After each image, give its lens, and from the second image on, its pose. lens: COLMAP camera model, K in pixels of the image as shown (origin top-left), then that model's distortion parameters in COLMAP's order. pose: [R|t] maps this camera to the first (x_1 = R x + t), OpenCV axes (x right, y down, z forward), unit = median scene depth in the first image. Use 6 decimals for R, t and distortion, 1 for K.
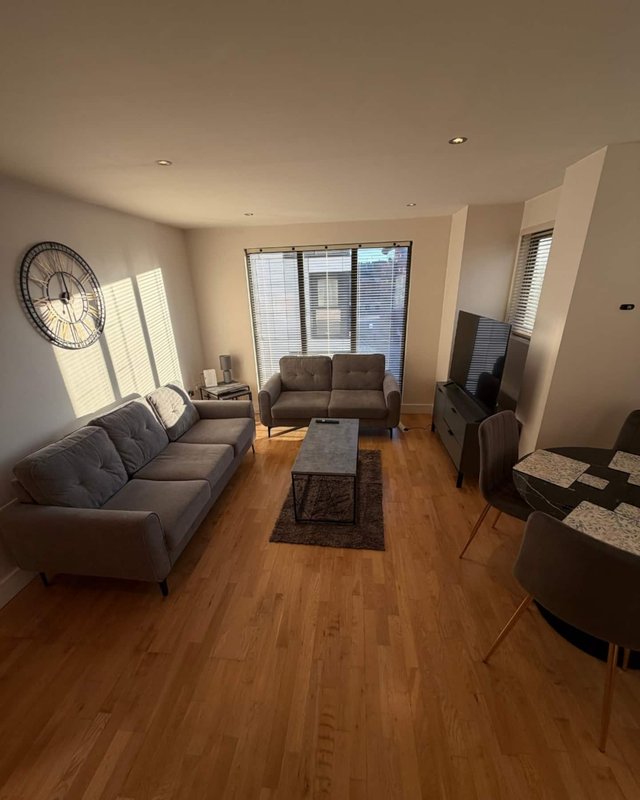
lens RADIAL K [[339.7, 0, 318.6], [0, 339.7, 423.9], [0, 0, 1]] dist [0.000977, 0.000031]
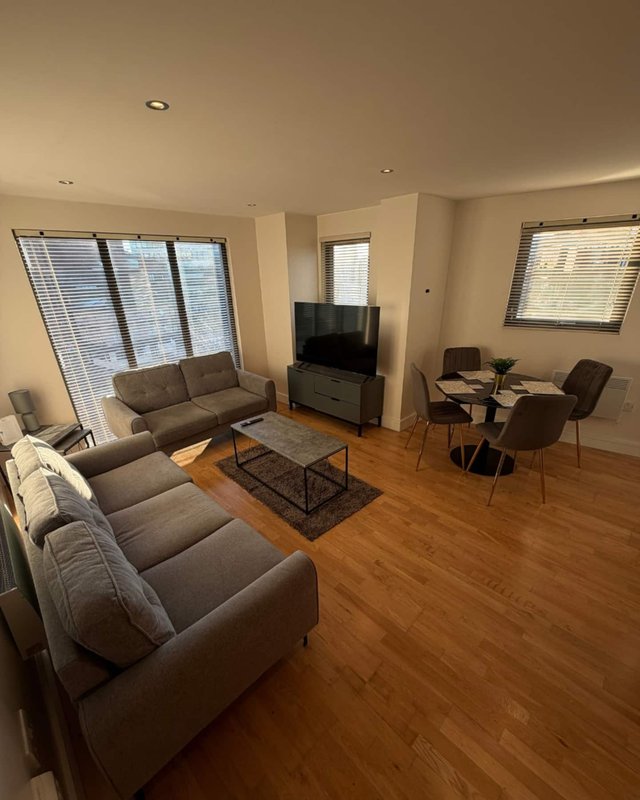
lens RADIAL K [[339.7, 0, 318.6], [0, 339.7, 423.9], [0, 0, 1]] dist [0.000977, 0.000031]
pose [[0.630034, -0.305412, 0.713989, -0.597364], [0.306307, 0.942608, 0.132916, -0.078466], [-0.713606, 0.134959, 0.687425, 0.221739]]
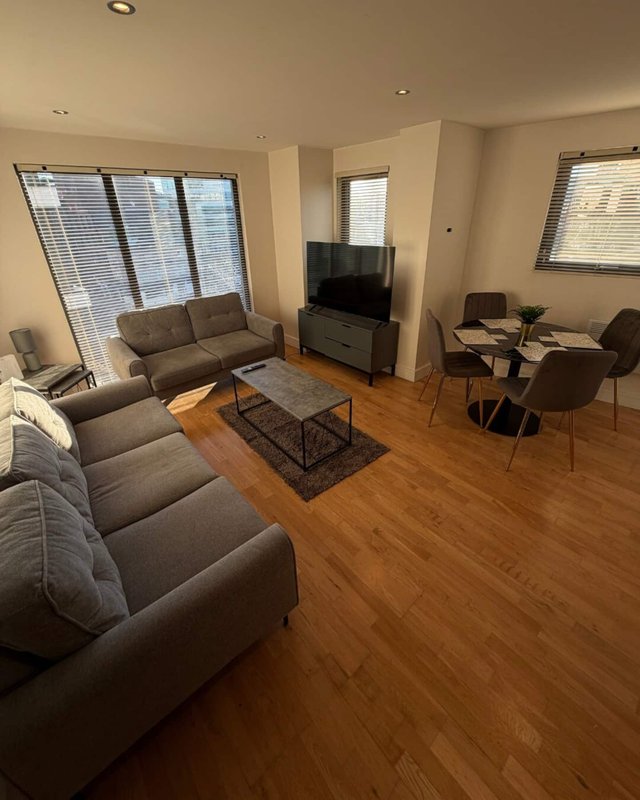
lens RADIAL K [[339.4, 0, 318.9], [0, 339.4, 370.7], [0, 0, 1]] dist [-0.000851, 0.000586]
pose [[0.684254, -0.295817, 0.666550, -0.508593], [0.285411, 0.949750, 0.128511, -0.073361], [-0.671072, 0.102307, 0.734300, 0.233251]]
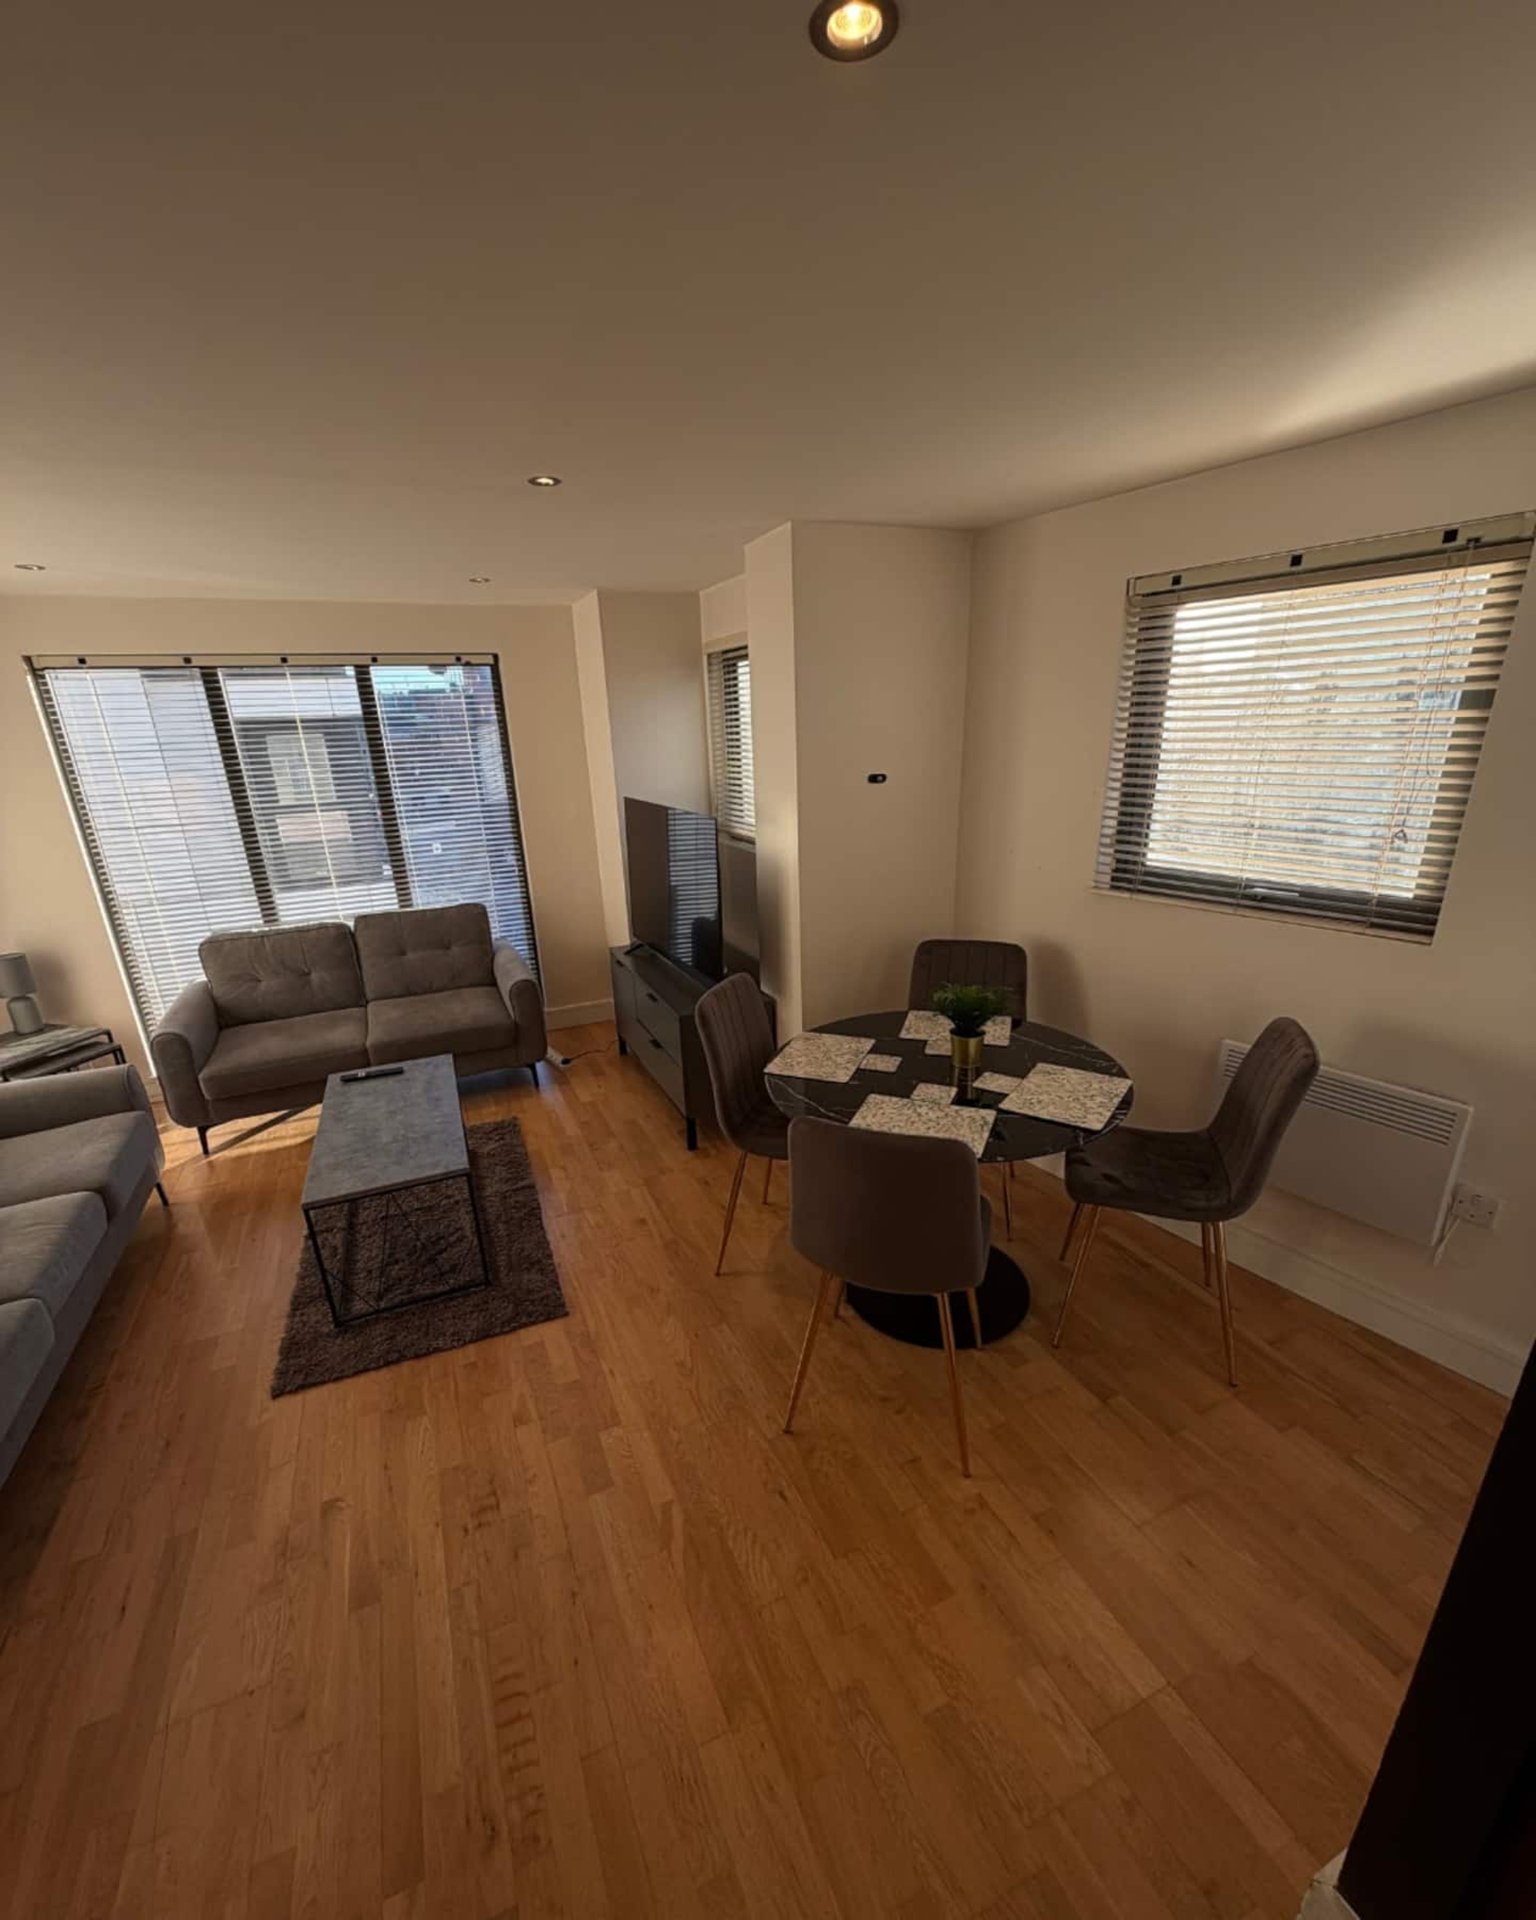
lens RADIAL K [[815.3, 0, 764.8], [0, 815.3, 1017.3], [0, 0, 1]] dist [0.000977, 0.000031]
pose [[0.864361, -0.170706, 0.473011, -0.020775], [0.202053, 0.979247, -0.015819, 0.040616], [-0.460494, 0.109247, 0.880915, -0.103433]]
